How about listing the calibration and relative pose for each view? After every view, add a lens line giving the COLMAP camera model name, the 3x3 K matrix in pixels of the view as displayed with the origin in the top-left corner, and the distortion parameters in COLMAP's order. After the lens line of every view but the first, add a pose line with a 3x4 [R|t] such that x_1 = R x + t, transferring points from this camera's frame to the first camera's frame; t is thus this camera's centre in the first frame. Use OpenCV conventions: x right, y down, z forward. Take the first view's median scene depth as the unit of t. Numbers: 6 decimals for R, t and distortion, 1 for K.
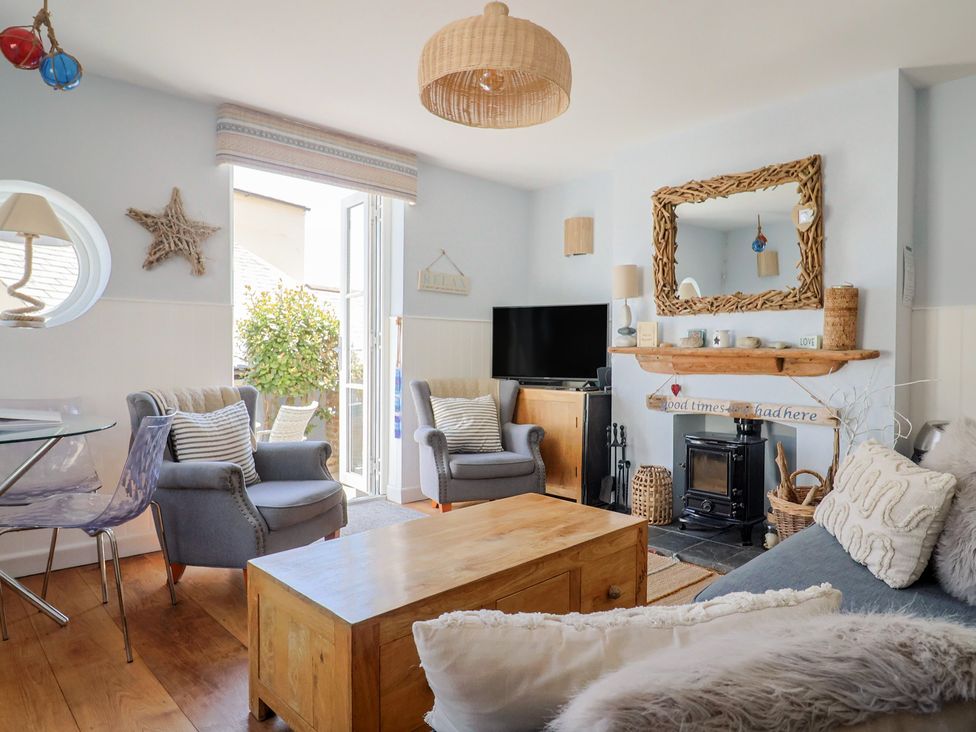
lens RADIAL K [[599.0, 0, 478.7], [0, 599.0, 366.8], [0, 0, 1]] dist [0.001120, -0.012296]
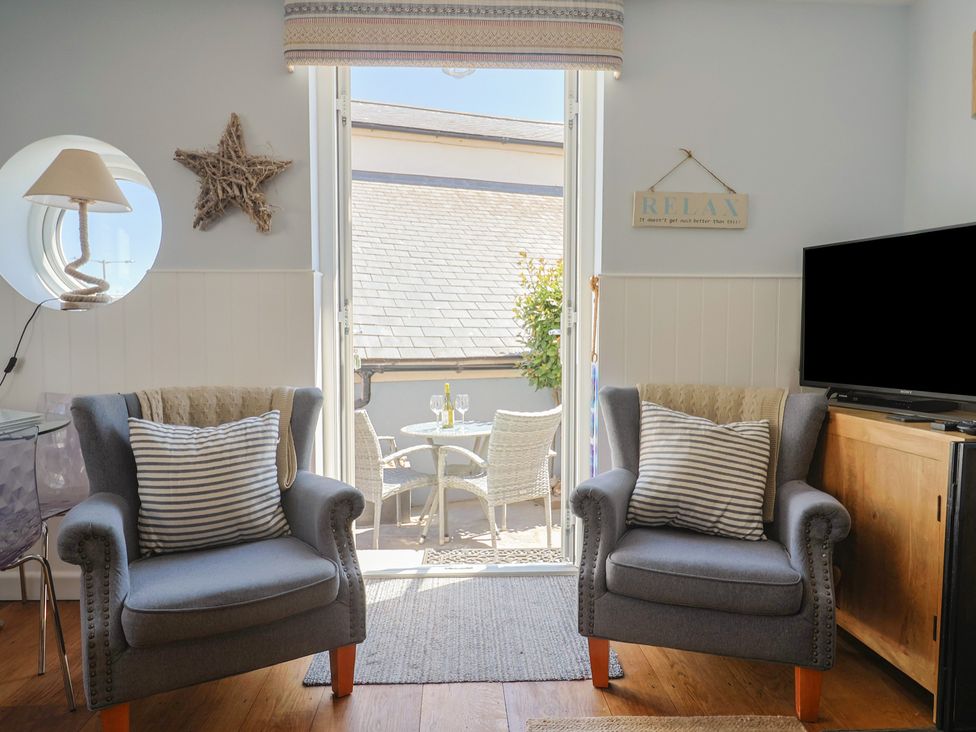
lens RADIAL K [[639.9, 0, 497.8], [0, 639.9, 369.5], [0, 0, 1]] dist [-0.000500, 0.000270]
pose [[0.775765, 0.030093, -0.630304, 0.220254], [-0.010566, 0.999342, 0.034707, -0.014466], [0.630934, -0.020265, 0.775572, 0.520230]]
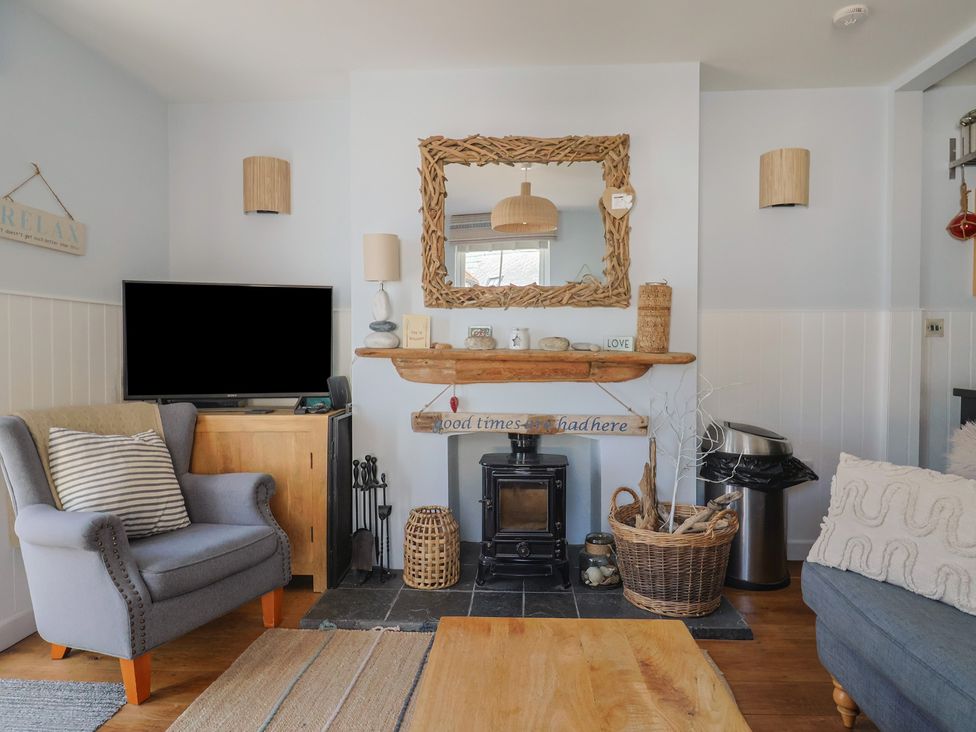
lens RADIAL K [[639.9, 0, 484.1], [0, 639.9, 365.1], [0, 0, 1]] dist [-0.000500, 0.000270]
pose [[0.712398, -0.023384, 0.701386, -0.217083], [0.019981, 0.999715, 0.013036, -0.021655], [-0.701492, 0.004727, 0.712662, 0.384245]]
